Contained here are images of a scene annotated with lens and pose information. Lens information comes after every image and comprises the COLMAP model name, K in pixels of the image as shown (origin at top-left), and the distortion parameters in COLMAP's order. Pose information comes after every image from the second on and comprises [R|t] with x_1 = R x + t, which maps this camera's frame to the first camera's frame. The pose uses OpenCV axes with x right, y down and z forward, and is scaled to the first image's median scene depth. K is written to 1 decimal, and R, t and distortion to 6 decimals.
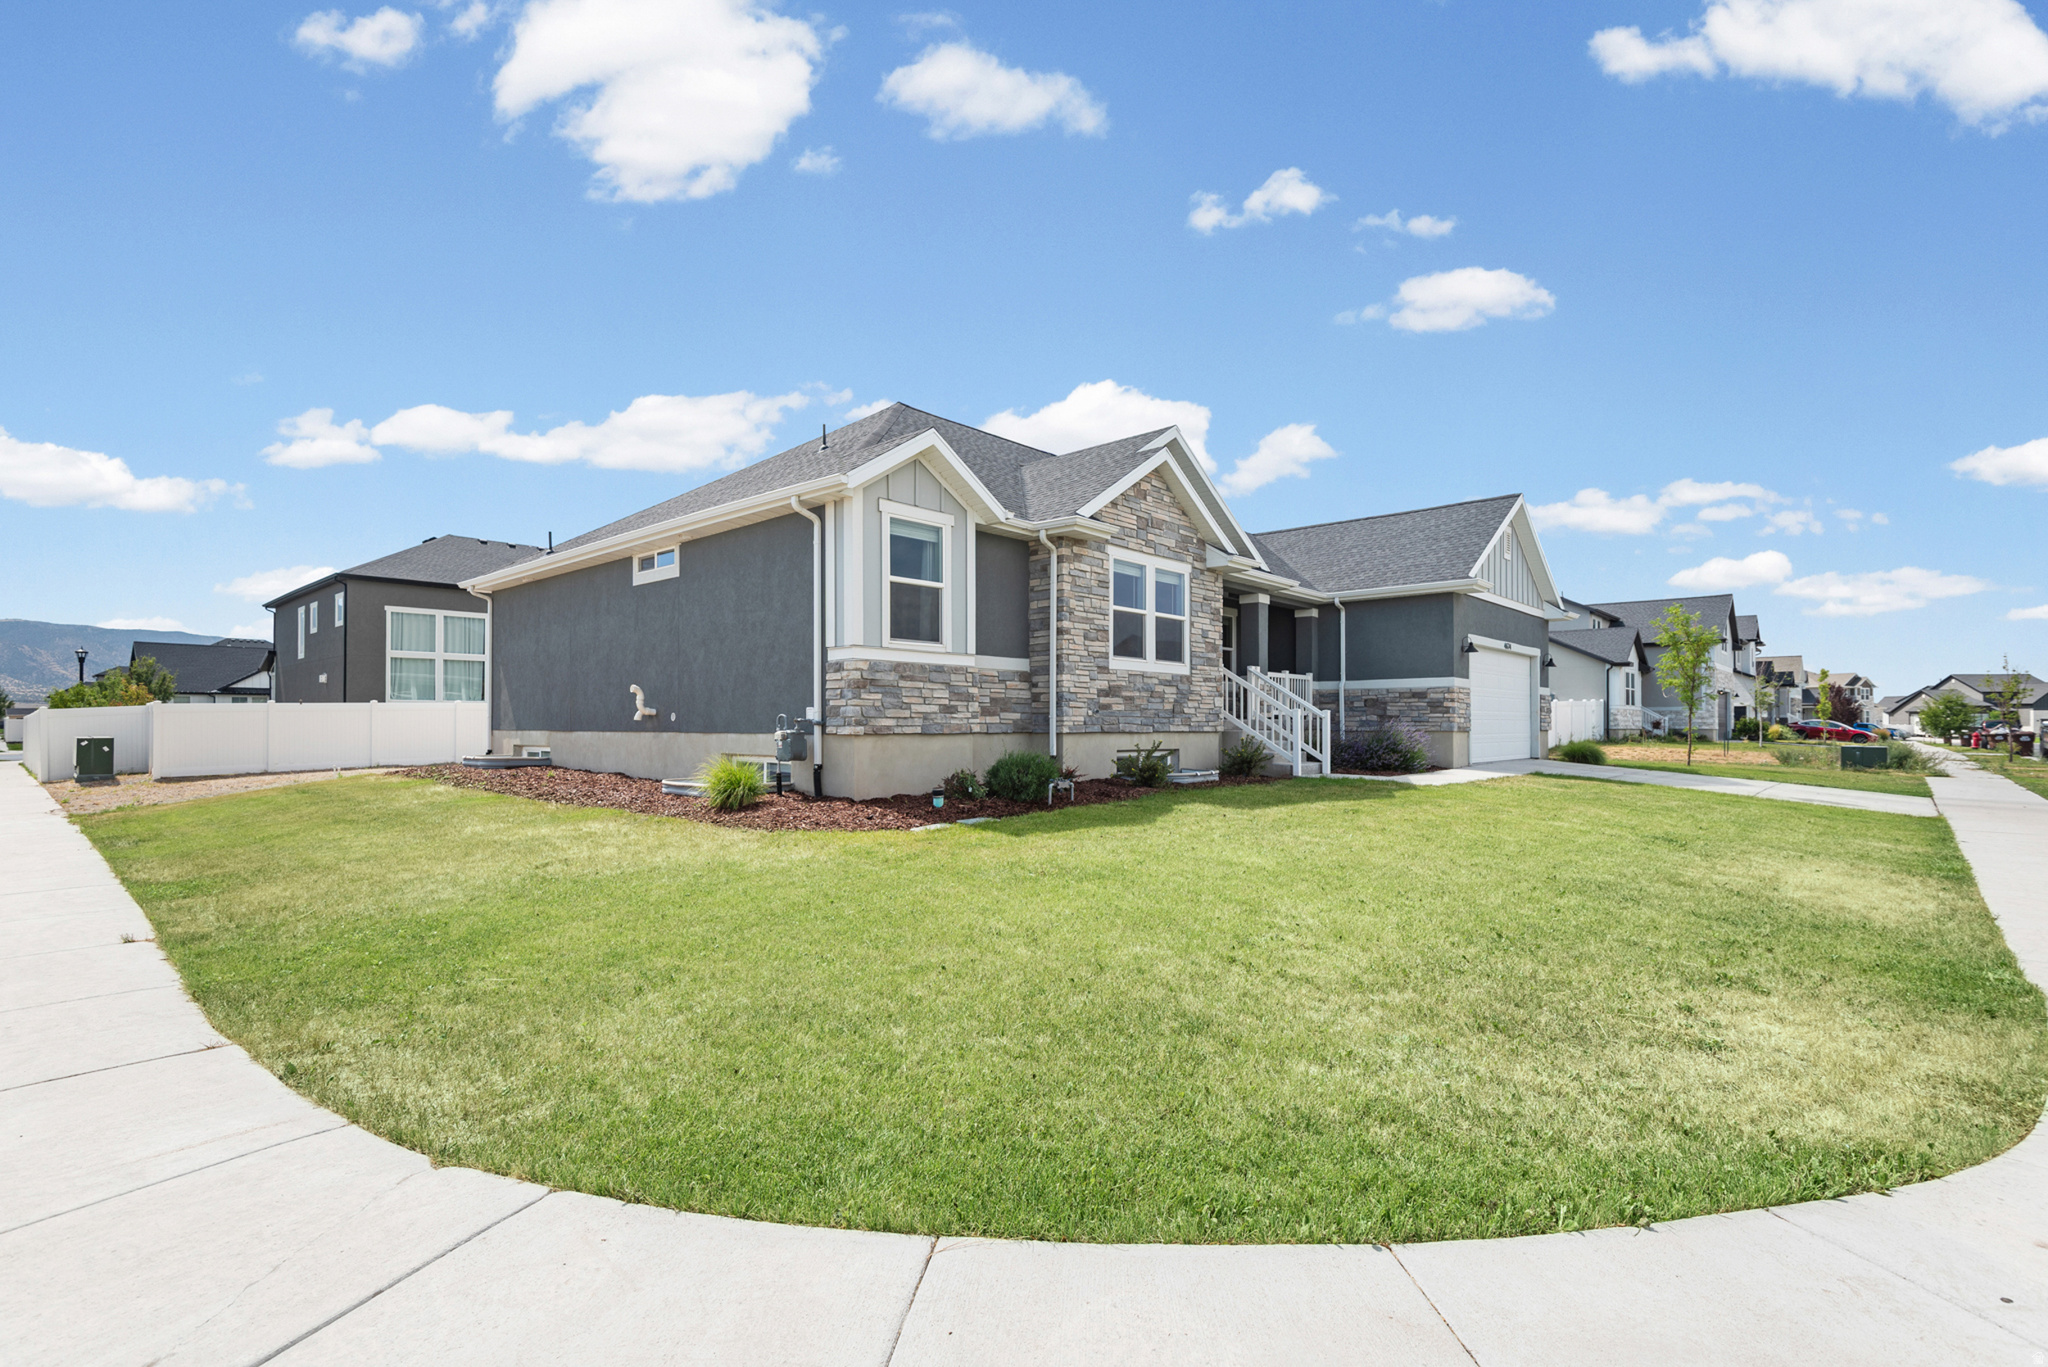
lens RADIAL K [[924.4, 0, 1024.0], [0, 924.4, 683.5], [0, 0, 1]] dist [0.029346, -0.009285]
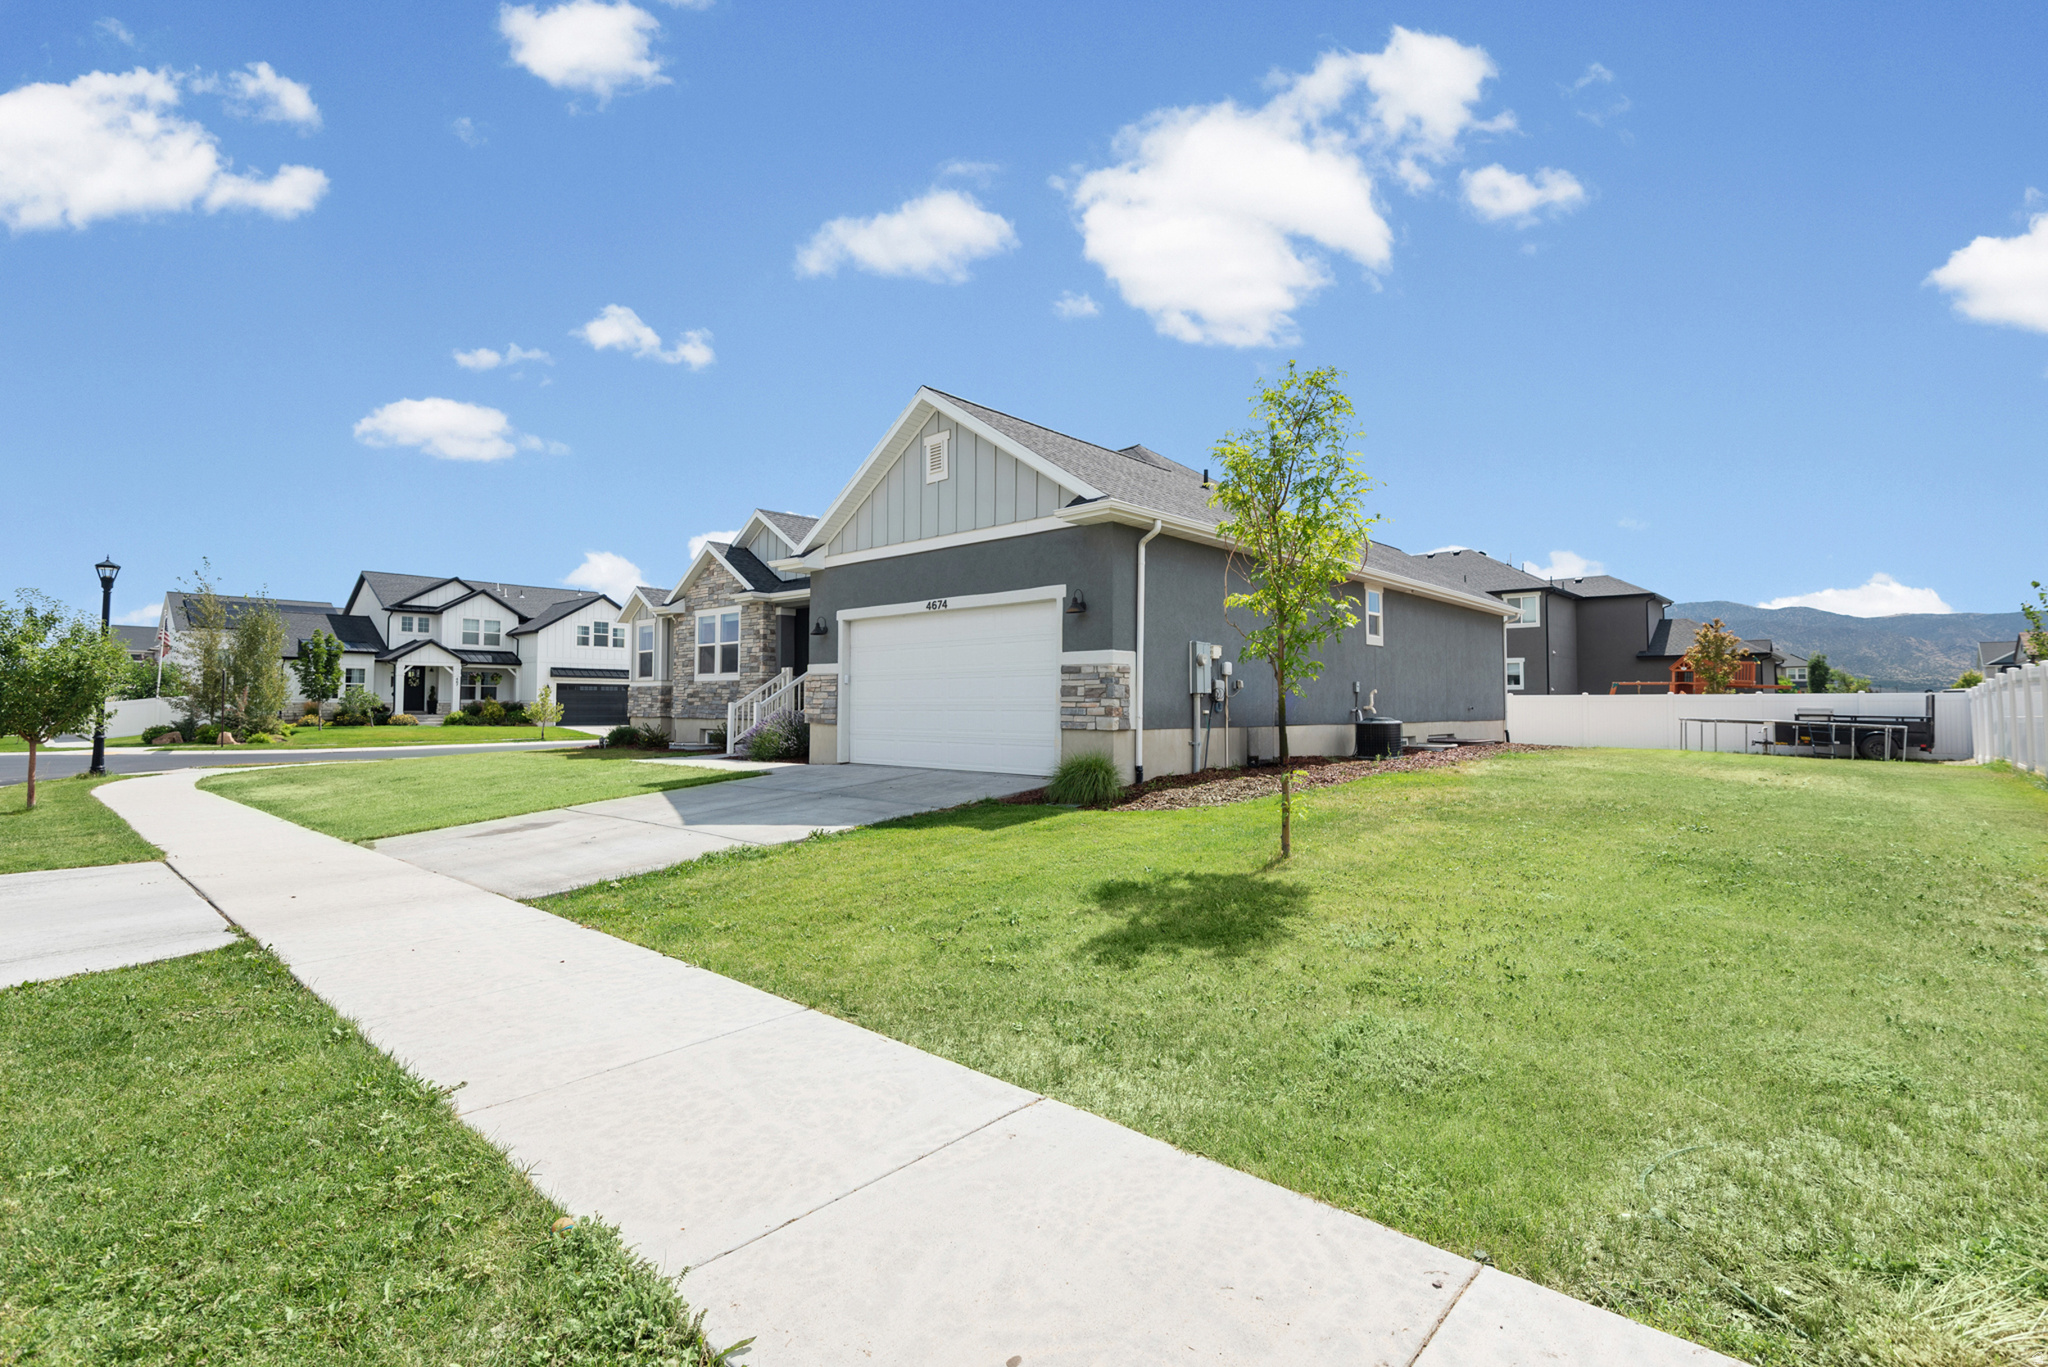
lens RADIAL K [[924.4, 0, 1024.0], [0, 924.4, 683.5], [0, 0, 1]] dist [0.029346, -0.009285]
pose [[0.001756, -0.028420, -0.999595, 1.820975], [0.042742, 0.998685, -0.028319, 0.063243], [0.999085, -0.042675, 0.002969, 1.591754]]
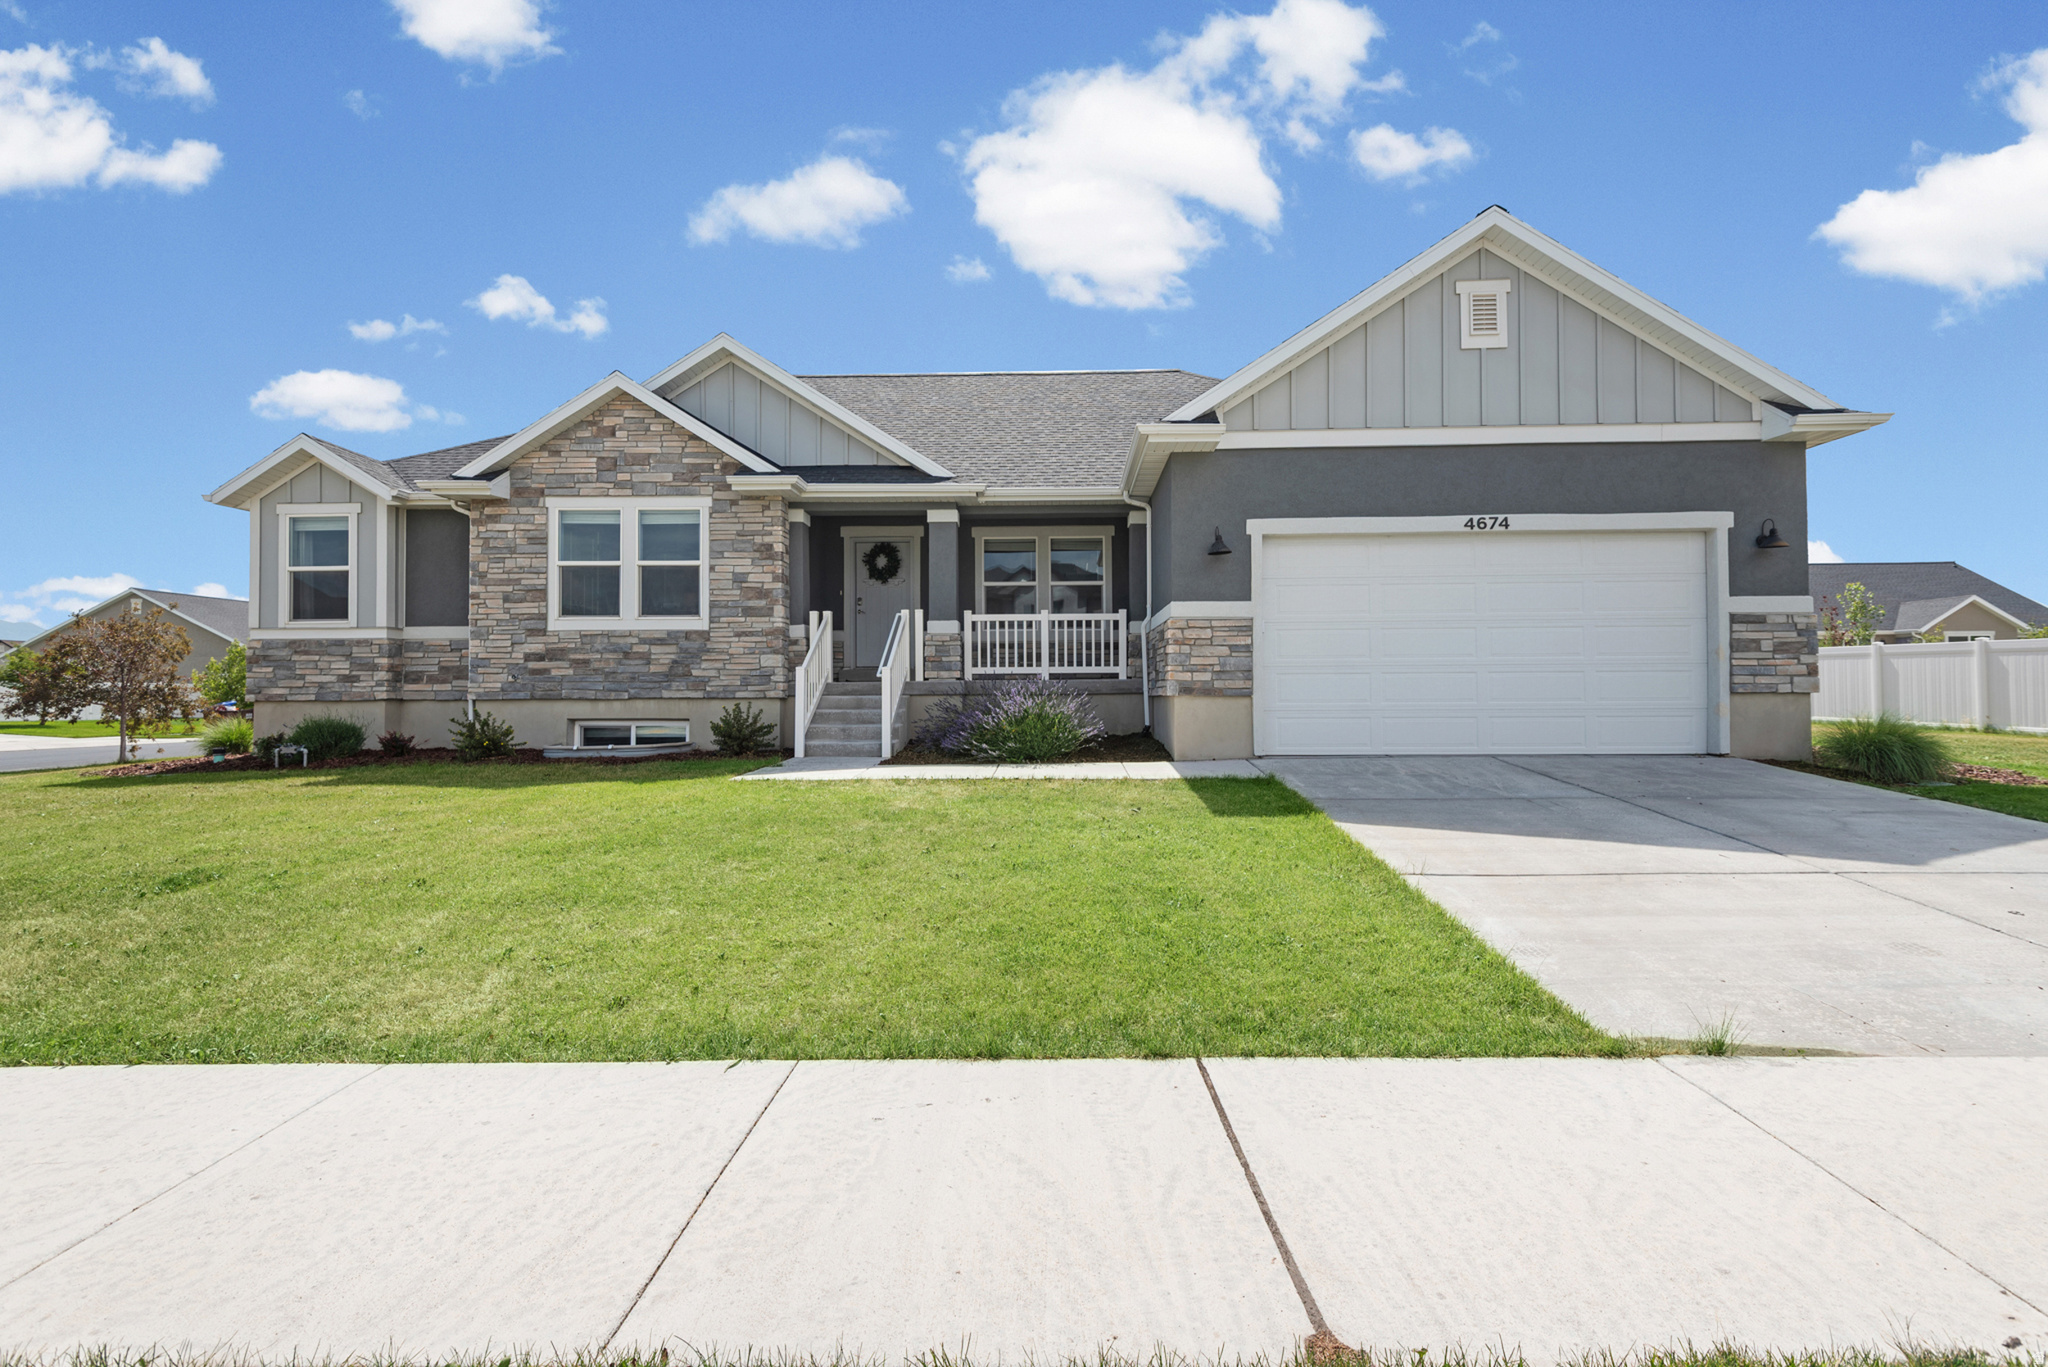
lens RADIAL K [[924.4, 0, 1024.0], [0, 924.4, 683.5], [0, 0, 1]] dist [0.029346, -0.009285]
pose [[0.660169, -0.019474, -0.750865, 1.092555], [0.040546, 0.999130, 0.009735, 0.046685], [0.750022, -0.036871, 0.660384, 0.725321]]
